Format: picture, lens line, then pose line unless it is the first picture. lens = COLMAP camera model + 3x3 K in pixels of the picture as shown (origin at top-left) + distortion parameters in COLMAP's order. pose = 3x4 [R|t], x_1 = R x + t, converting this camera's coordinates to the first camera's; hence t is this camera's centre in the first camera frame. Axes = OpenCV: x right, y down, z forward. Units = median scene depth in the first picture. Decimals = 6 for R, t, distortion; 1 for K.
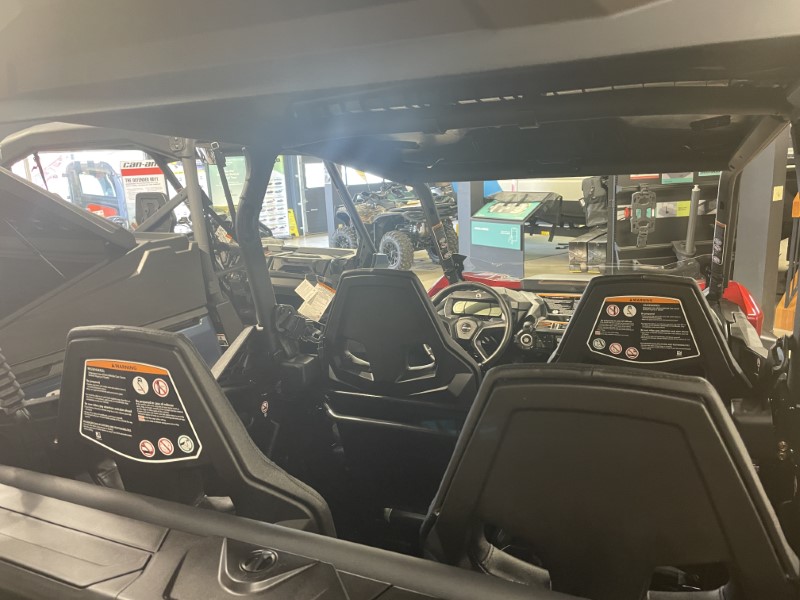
lens RADIAL K [[600.3, 0, 400.0], [0, 600.3, 300.0], [0, 0, 1]] dist [0.101198, -0.136030]
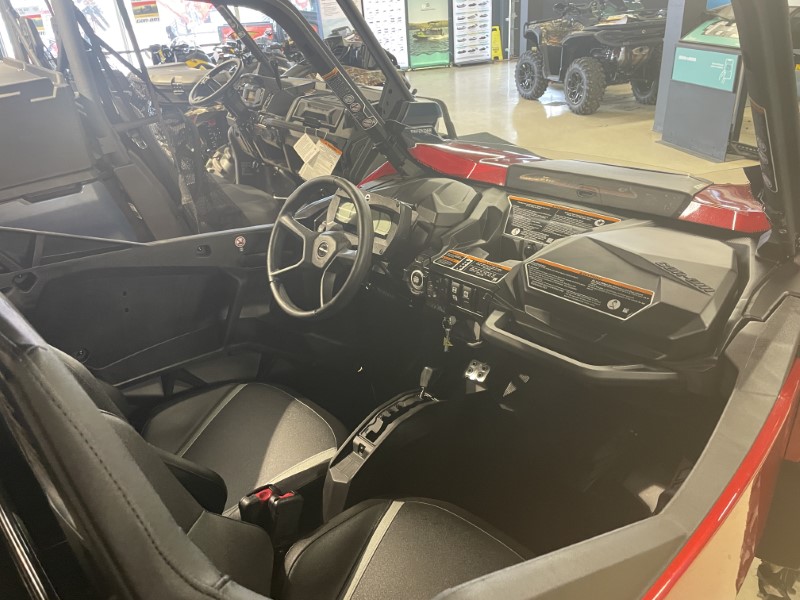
lens RADIAL K [[600.3, 0, 400.0], [0, 600.3, 300.0], [0, 0, 1]] dist [0.101198, -0.136030]
pose [[0.920720, 0.164730, -0.353749, 0.146959], [-0.061910, 0.956712, 0.284374, -0.031498], [0.385281, -0.239928, 0.891063, 0.152349]]
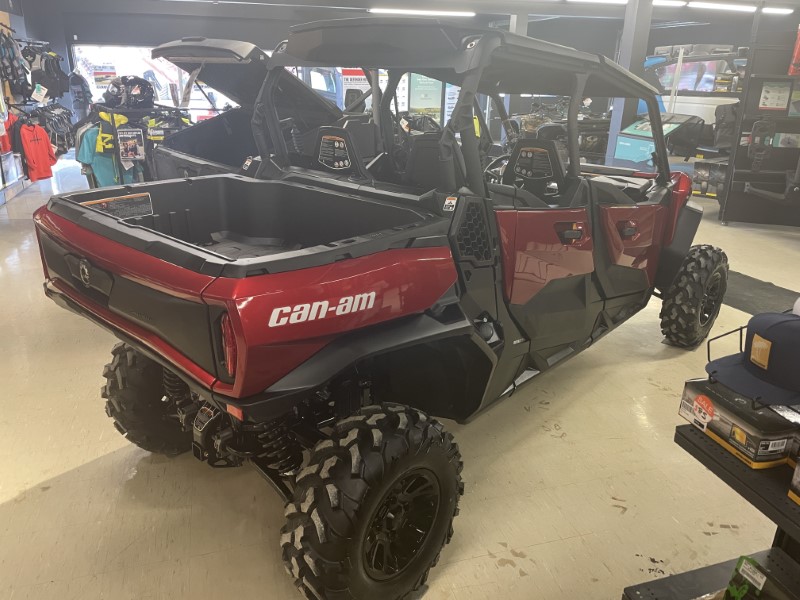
lens RADIAL K [[600.3, 0, 400.0], [0, 600.3, 300.0], [0, 0, 1]] dist [0.101198, -0.136030]
pose [[0.943014, 0.173802, -0.283756, 0.132781], [-0.133096, 0.978579, 0.157065, 0.053081], [0.304975, -0.110348, 0.945946, -0.285112]]
